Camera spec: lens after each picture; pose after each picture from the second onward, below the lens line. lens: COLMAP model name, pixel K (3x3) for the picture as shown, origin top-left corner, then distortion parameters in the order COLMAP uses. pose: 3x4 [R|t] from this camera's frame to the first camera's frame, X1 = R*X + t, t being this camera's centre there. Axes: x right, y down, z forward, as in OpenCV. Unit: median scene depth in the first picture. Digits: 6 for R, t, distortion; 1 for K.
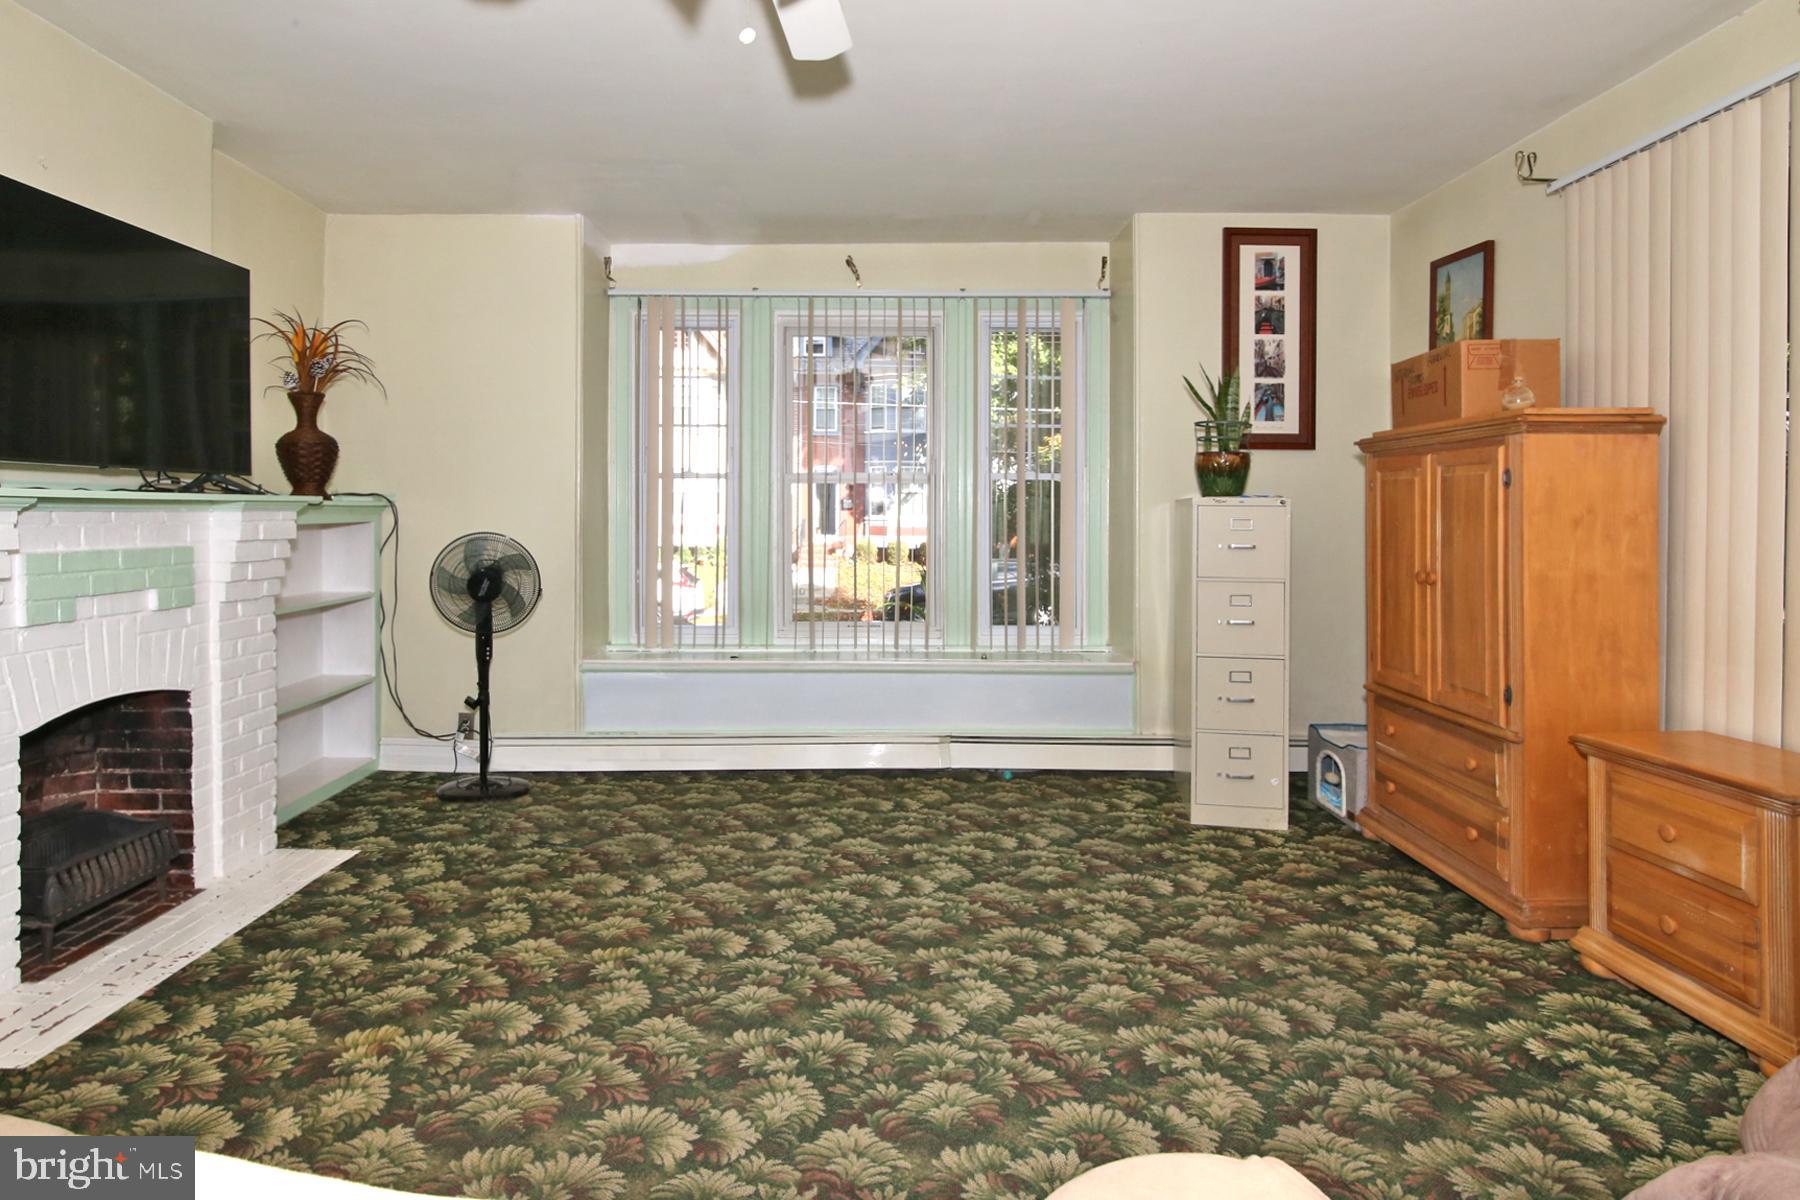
lens RADIAL K [[850.7, 0, 931.9], [0, 850.7, 526.6], [0, 0, 1]] dist [-0.031325, 0.001596]
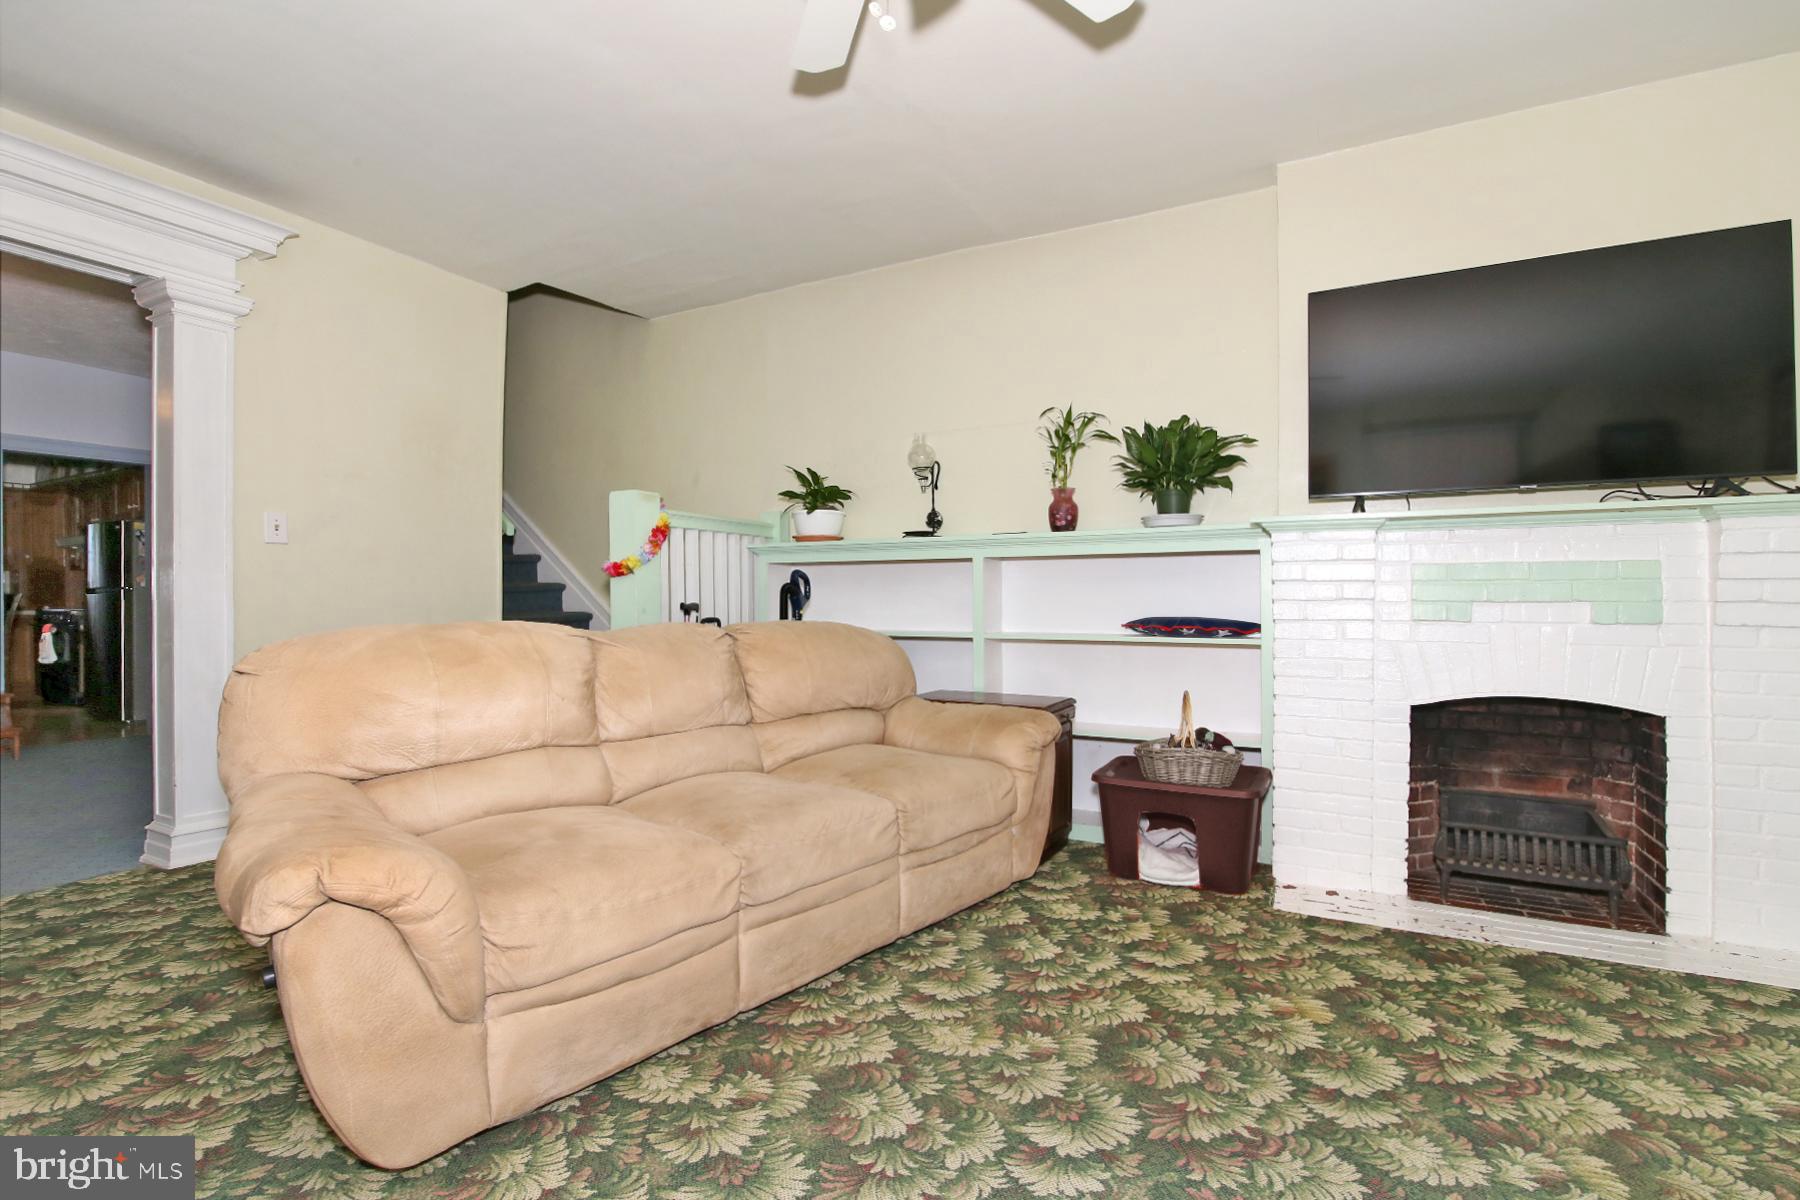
lens RADIAL K [[850.7, 0, 899.0], [0, 850.7, 590.7], [0, 0, 1]] dist [-0.031325, 0.001596]
pose [[-0.444342, -0.000579, -0.895857, 0.435358], [-0.002340, 0.999997, 0.000515, 0.077194], [0.895854, 0.002326, -0.444342, 0.868561]]
